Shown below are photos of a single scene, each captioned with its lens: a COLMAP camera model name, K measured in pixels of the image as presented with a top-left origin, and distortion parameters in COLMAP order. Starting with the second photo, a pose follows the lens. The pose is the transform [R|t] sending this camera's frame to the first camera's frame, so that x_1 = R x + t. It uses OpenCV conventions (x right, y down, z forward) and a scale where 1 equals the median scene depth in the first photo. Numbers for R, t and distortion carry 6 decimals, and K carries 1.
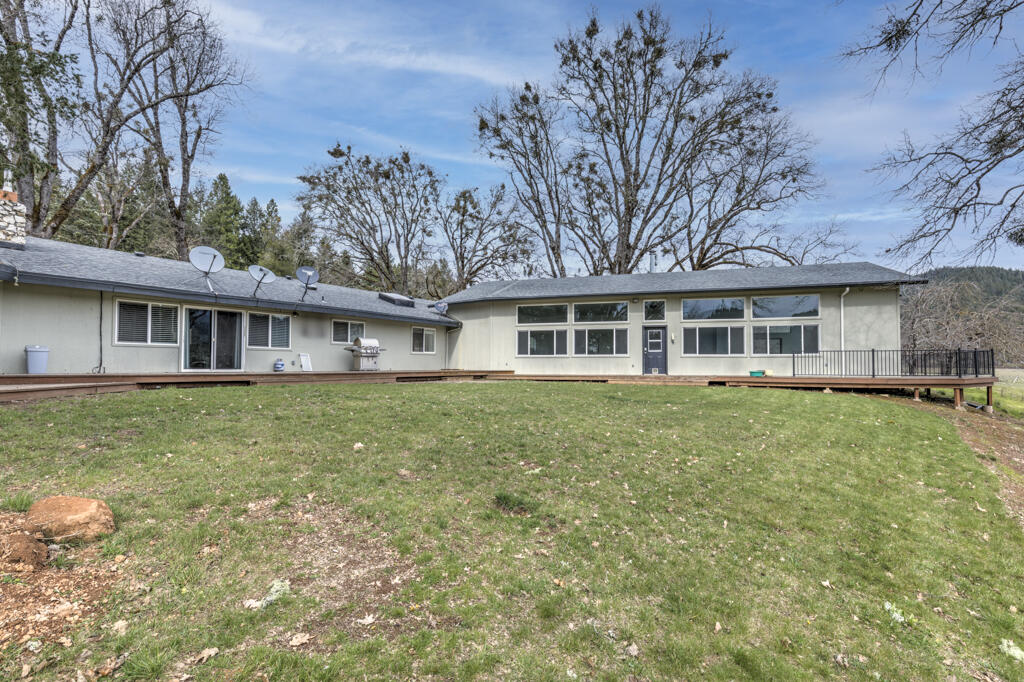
lens RADIAL K [[474.5, 0, 513.1], [0, 474.5, 357.4], [0, 0, 1]] dist [-0.002593, -0.000375]
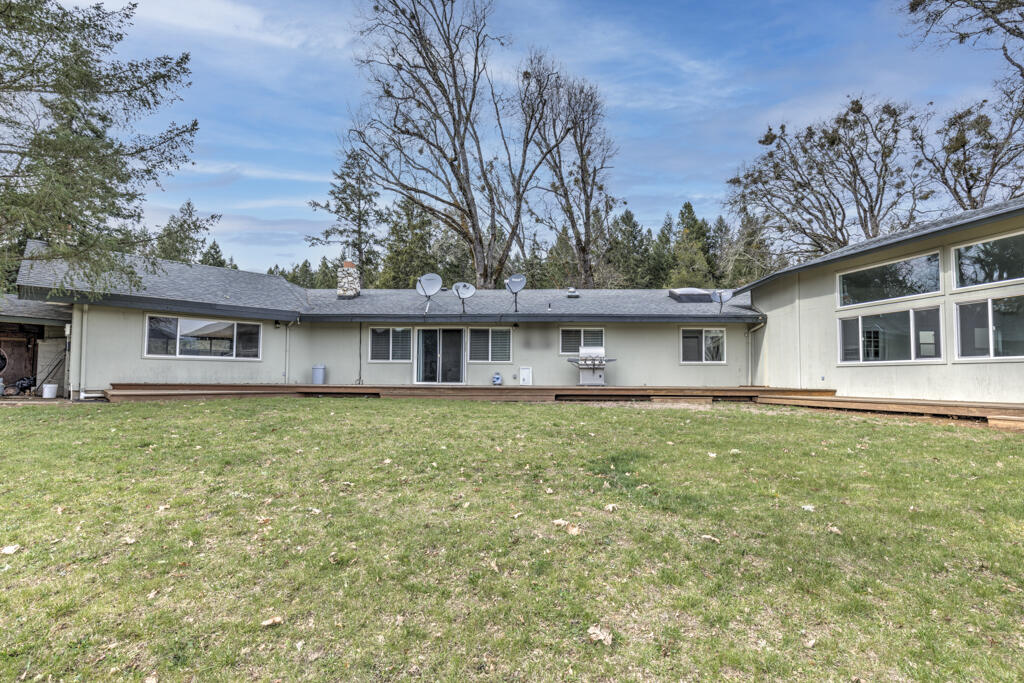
lens RADIAL K [[474.5, 0, 513.1], [0, 474.5, 357.9], [0, 0, 1]] dist [-0.002593, -0.000375]
pose [[0.545879, -0.035945, -0.837092, 0.316350], [0.009362, 0.999279, -0.036805, 0.008298], [0.837812, 0.012254, 0.545822, 0.441418]]
